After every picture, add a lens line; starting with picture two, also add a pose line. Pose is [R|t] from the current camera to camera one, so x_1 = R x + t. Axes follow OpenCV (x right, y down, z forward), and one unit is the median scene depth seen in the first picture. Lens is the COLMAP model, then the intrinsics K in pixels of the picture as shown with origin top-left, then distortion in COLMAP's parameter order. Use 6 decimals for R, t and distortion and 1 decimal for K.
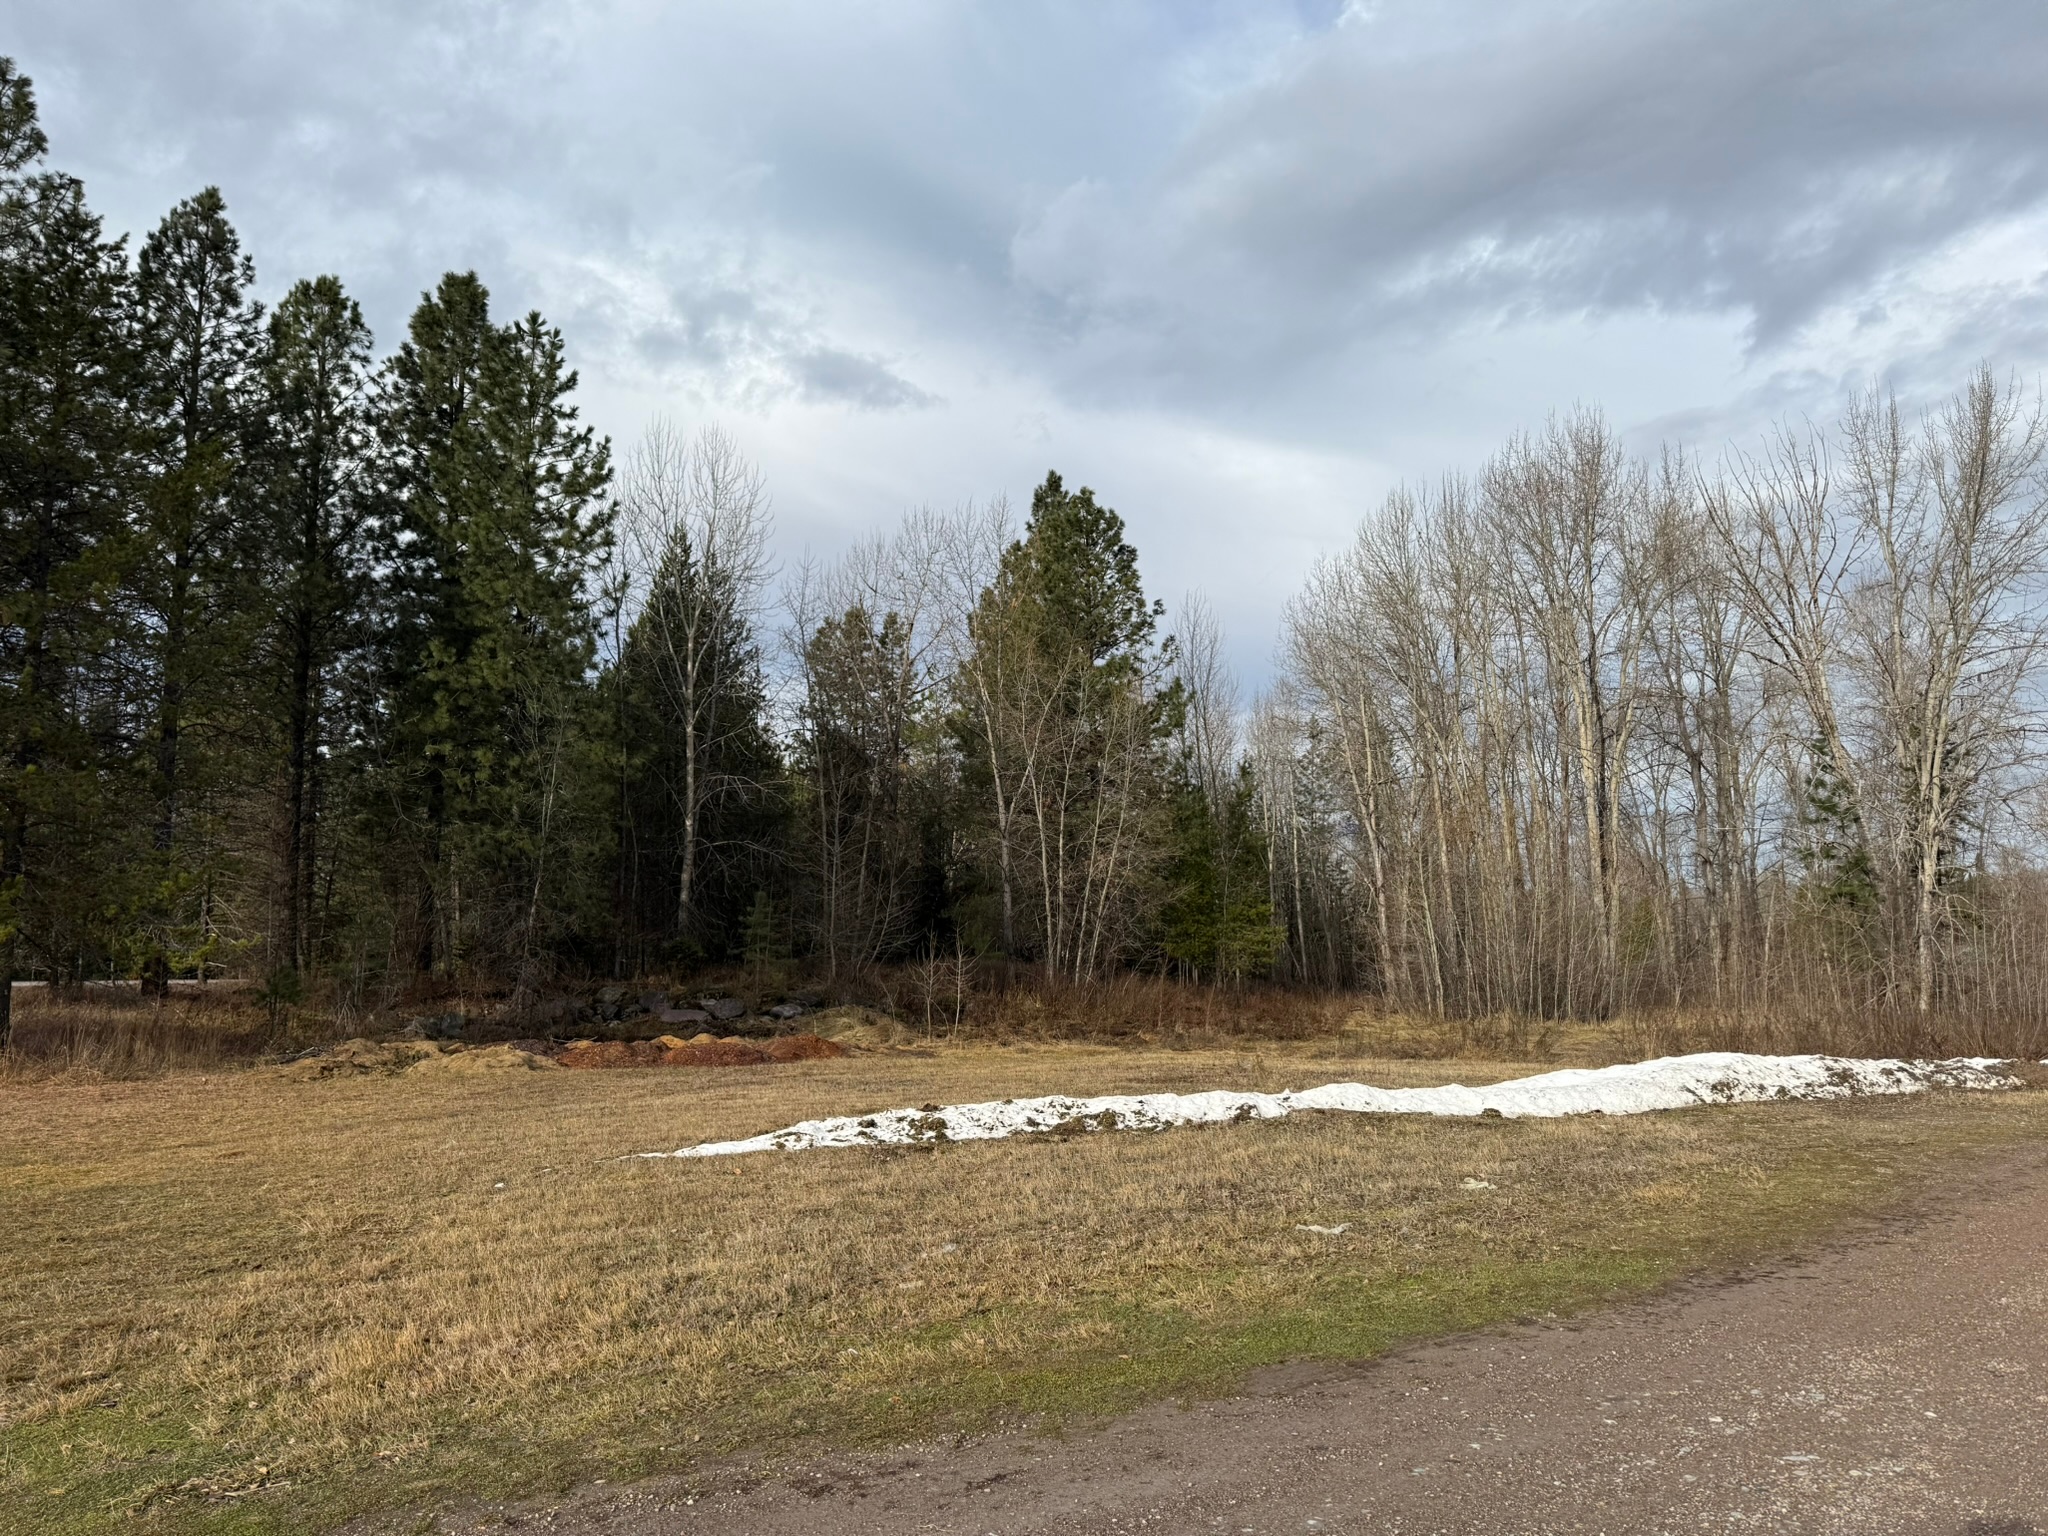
lens RADIAL K [[1441.2, 0, 1024.9], [0, 1441.2, 770.2], [0, 0, 1]] dist [0.043901, -0.009149]
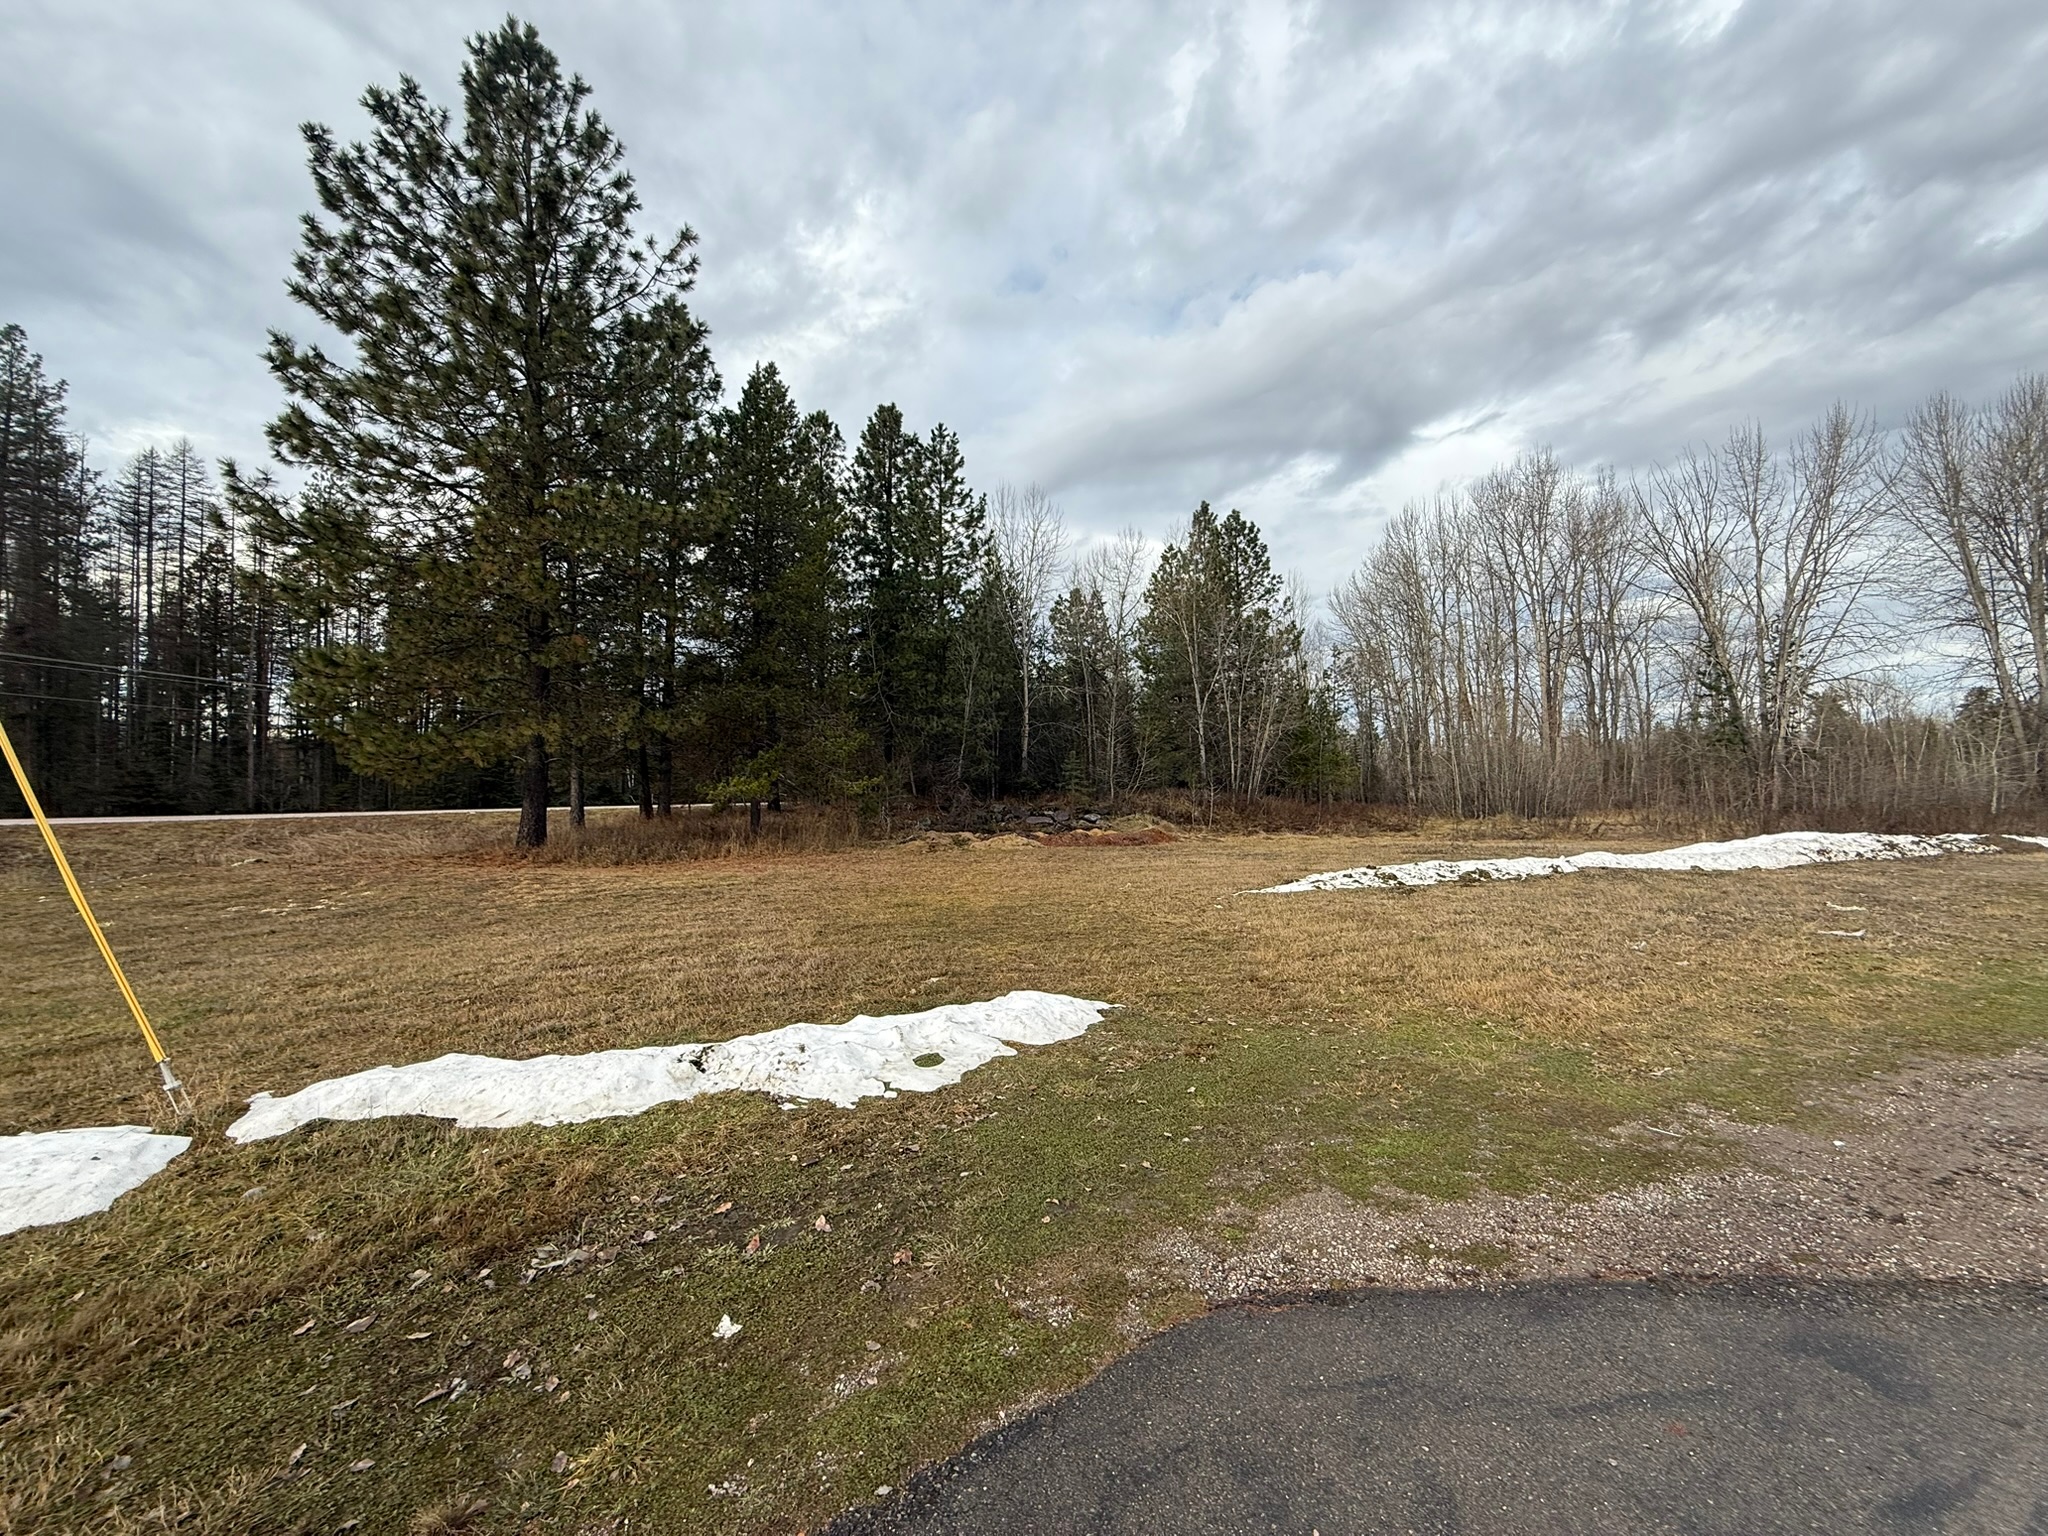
lens RADIAL K [[820.7, 0, 1022.6], [0, 820.7, 755.2], [0, 0, 1]] dist [-0.000689, -0.000296]
pose [[0.993657, -0.017686, -0.111052, -0.128026], [0.027350, 0.995910, 0.086113, 0.001014], [0.109075, -0.088605, 0.990077, -0.003640]]
